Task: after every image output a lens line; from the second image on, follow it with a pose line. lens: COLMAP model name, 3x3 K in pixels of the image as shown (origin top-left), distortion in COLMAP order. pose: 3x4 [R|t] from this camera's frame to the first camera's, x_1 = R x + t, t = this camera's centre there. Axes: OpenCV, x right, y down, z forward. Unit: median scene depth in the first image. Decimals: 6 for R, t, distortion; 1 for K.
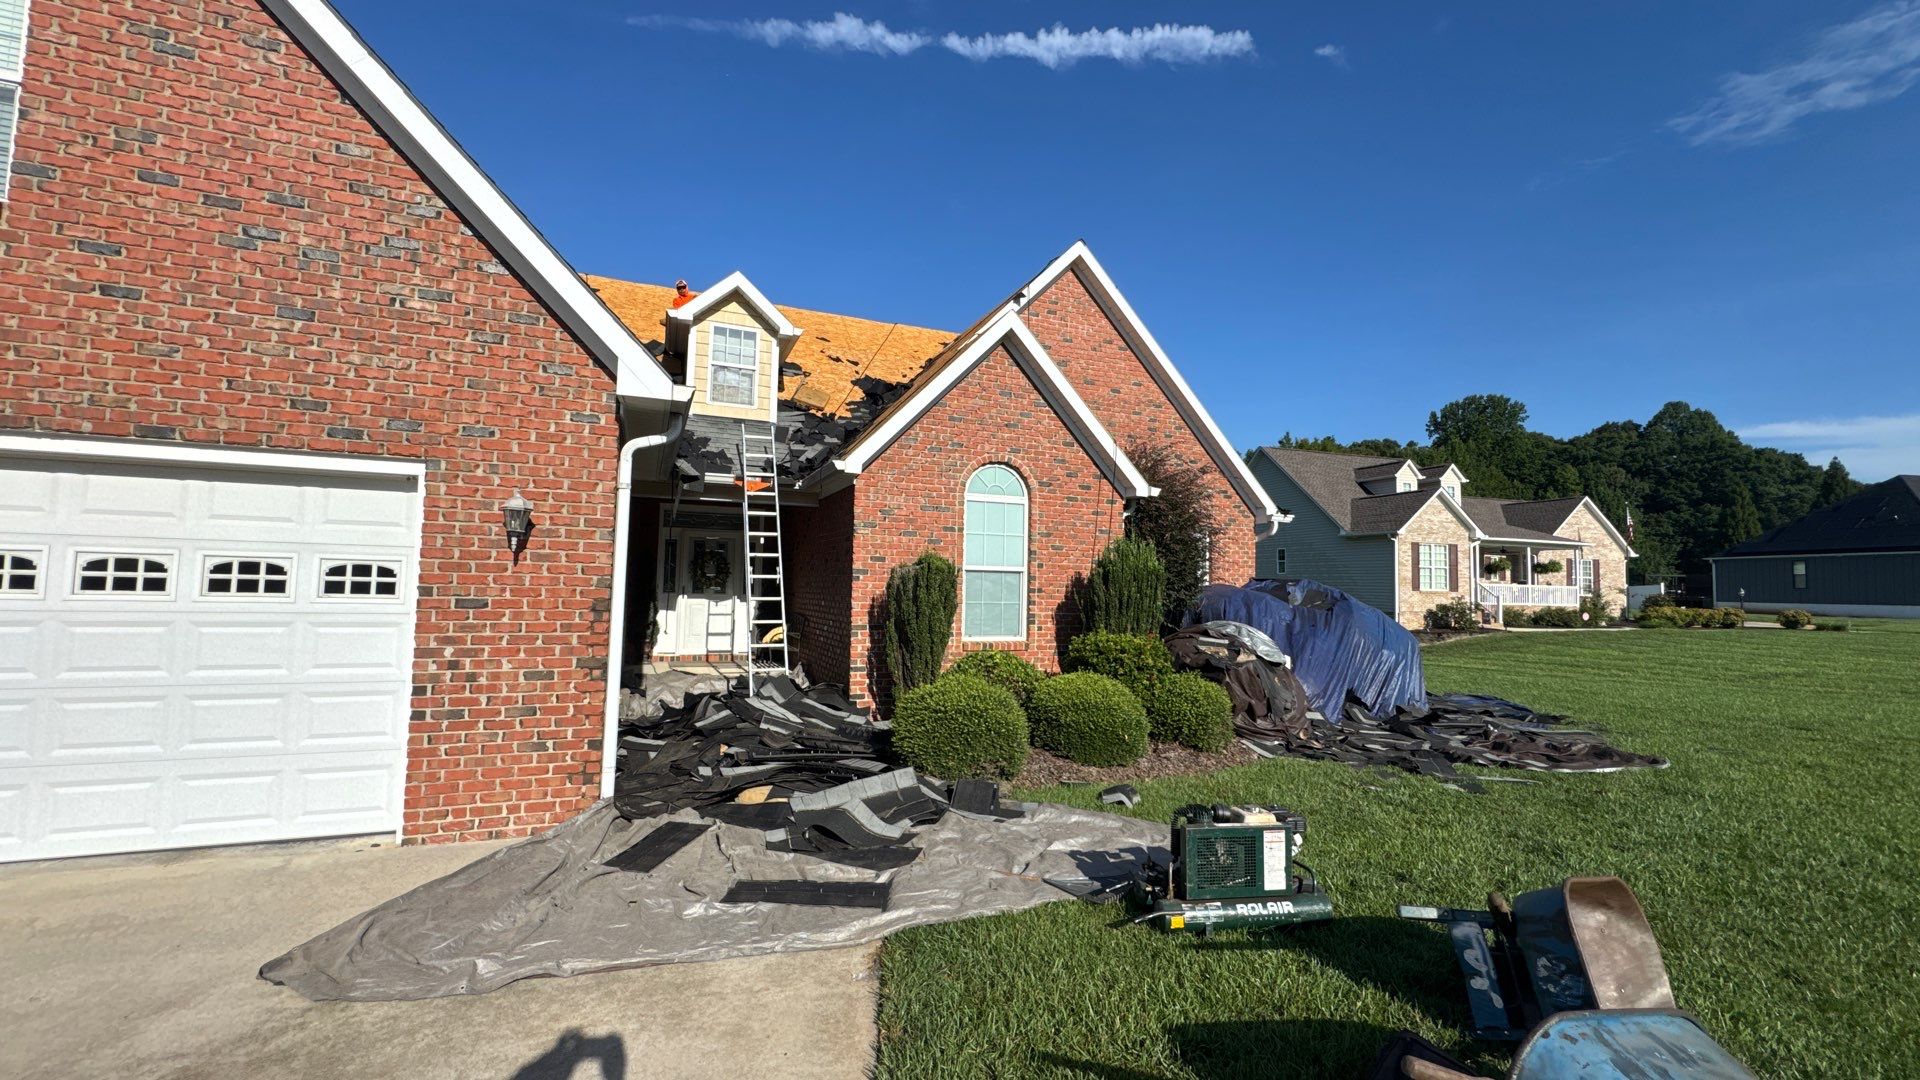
lens RADIAL K [[767.3, 0, 956.7], [0, 767.3, 536.9], [0, 0, 1]] dist [-0.000759, 0.000297]
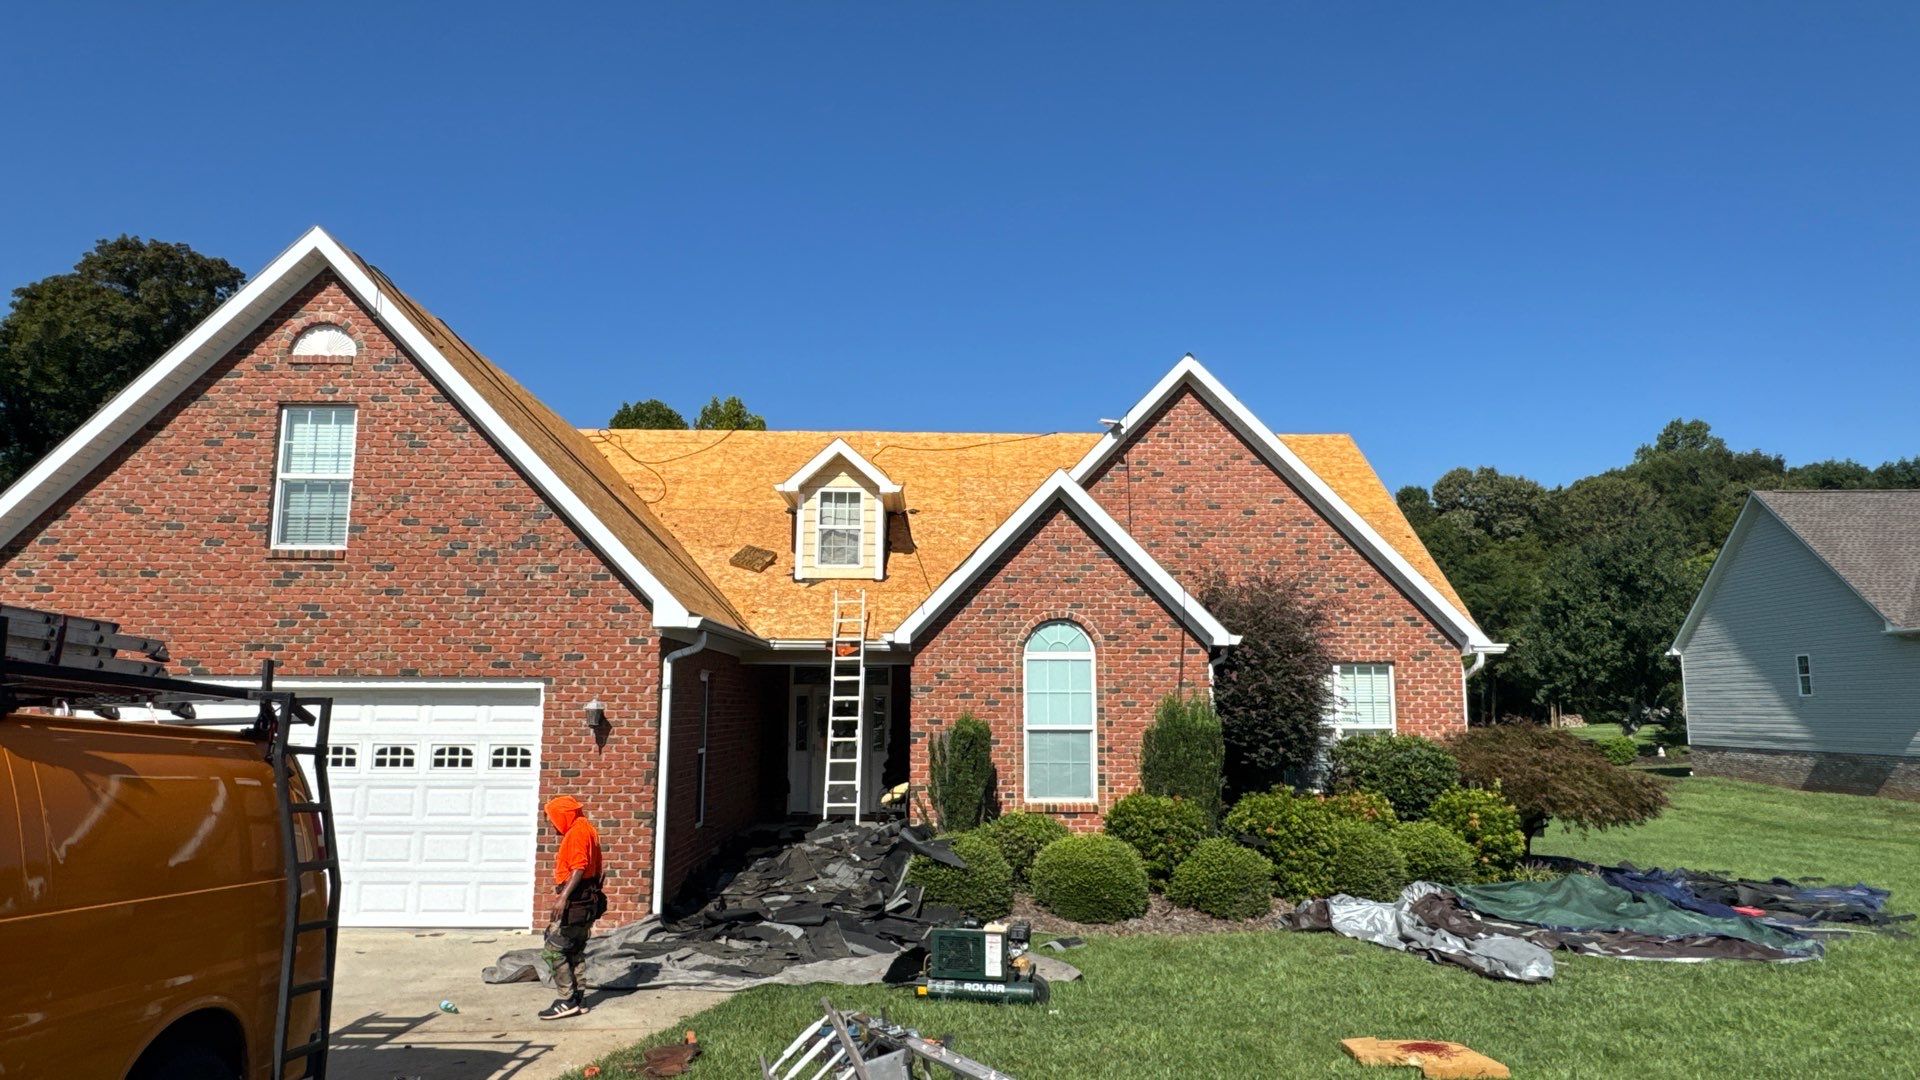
lens RADIAL K [[1165.7, 0, 951.0], [0, 1165.7, 539.2], [0, 0, 1]] dist [-0.000926, -0.001645]
pose [[0.930033, -0.073153, -0.360122, 0.485302], [0.041692, 0.994663, -0.094379, -0.065176], [0.365104, 0.072762, 0.928119, -0.465095]]
